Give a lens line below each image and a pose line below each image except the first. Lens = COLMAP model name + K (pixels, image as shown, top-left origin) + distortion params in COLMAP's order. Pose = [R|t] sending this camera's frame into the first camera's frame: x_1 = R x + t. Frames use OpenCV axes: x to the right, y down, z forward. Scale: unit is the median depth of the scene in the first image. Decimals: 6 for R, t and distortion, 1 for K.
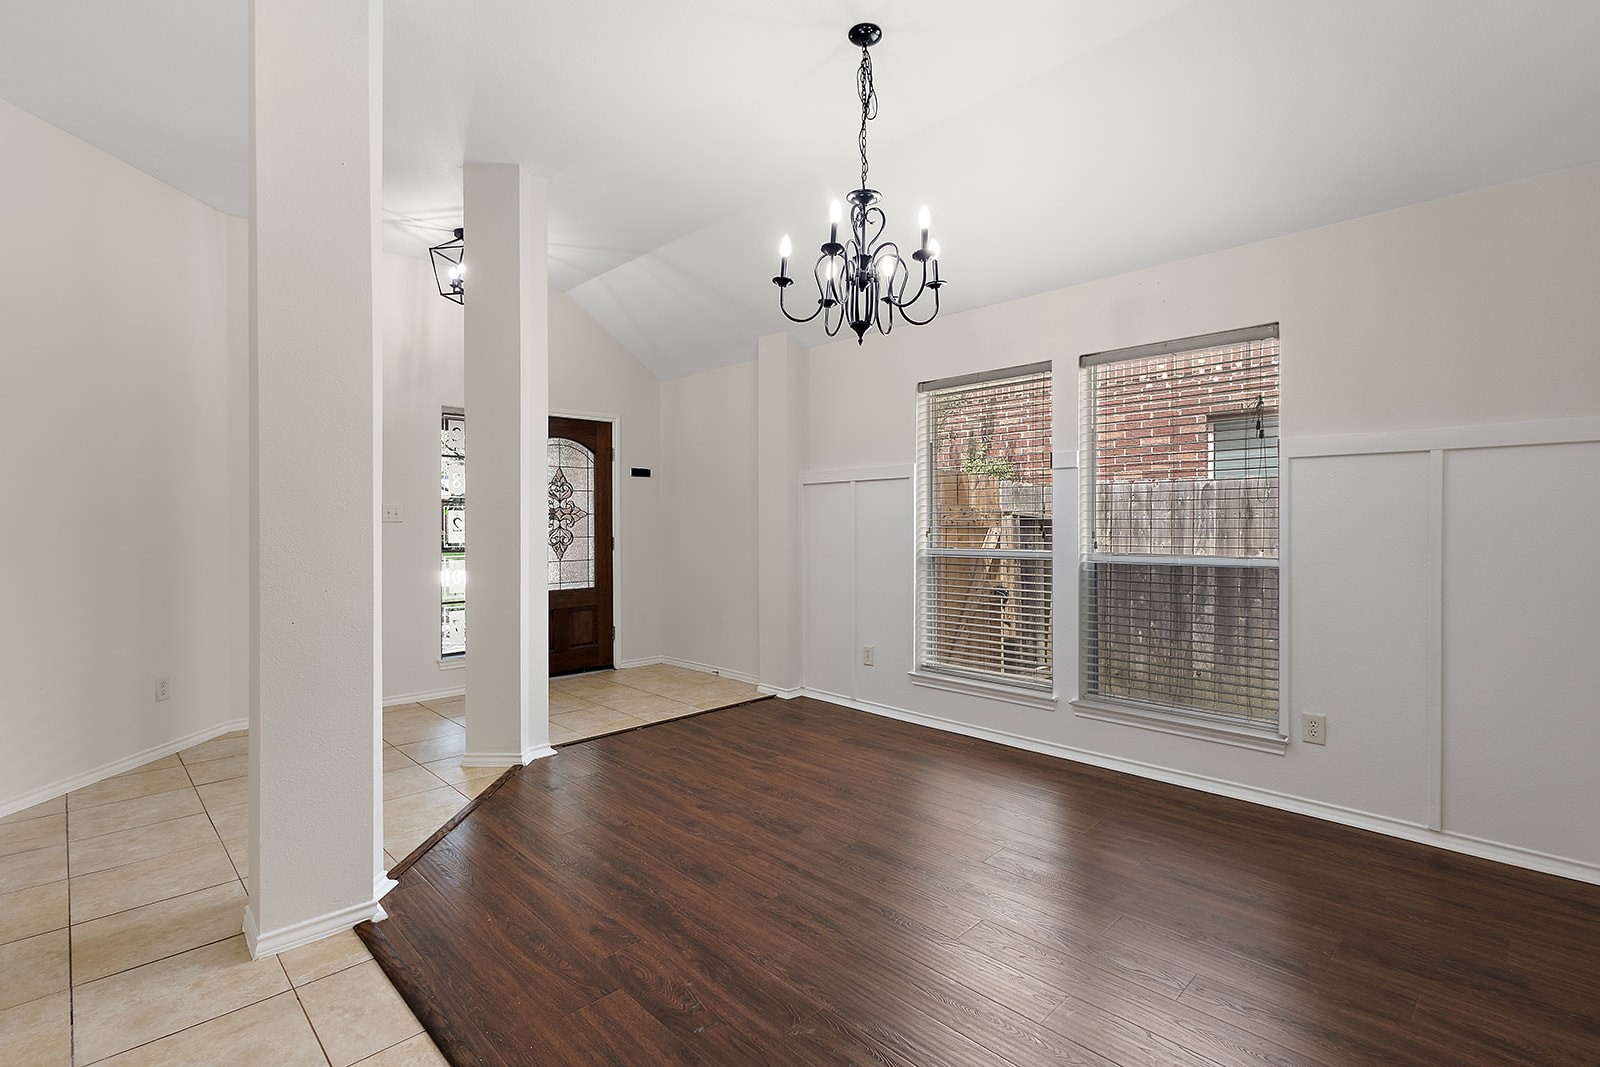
lens RADIAL K [[741.7, 0, 802.4], [0, 741.7, 524.8], [0, 0, 1]] dist [0.005804, -0.001308]
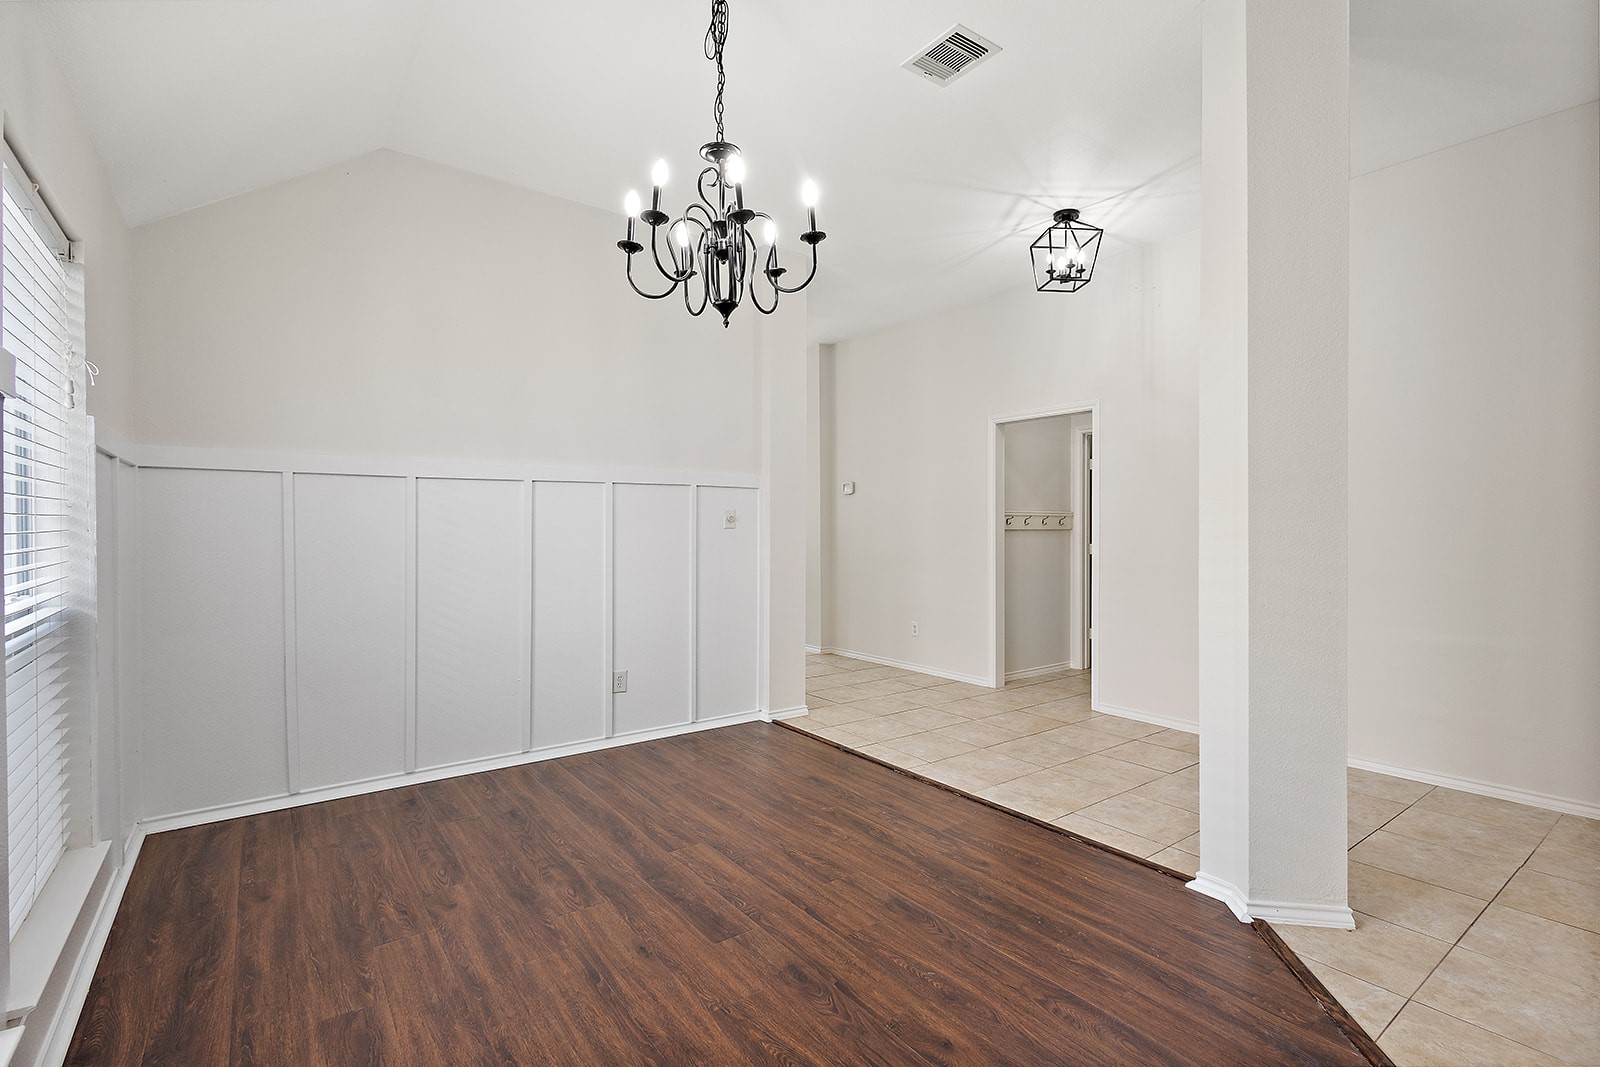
lens RADIAL K [[741.7, 0, 800.5], [0, 741.7, 531.2], [0, 0, 1]] dist [0.005804, -0.001308]
pose [[-0.989752, 0.006395, 0.142652, -0.131436], [0.008487, 0.999865, 0.014064, -0.016554], [-0.142543, 0.015131, -0.989673, 1.857189]]
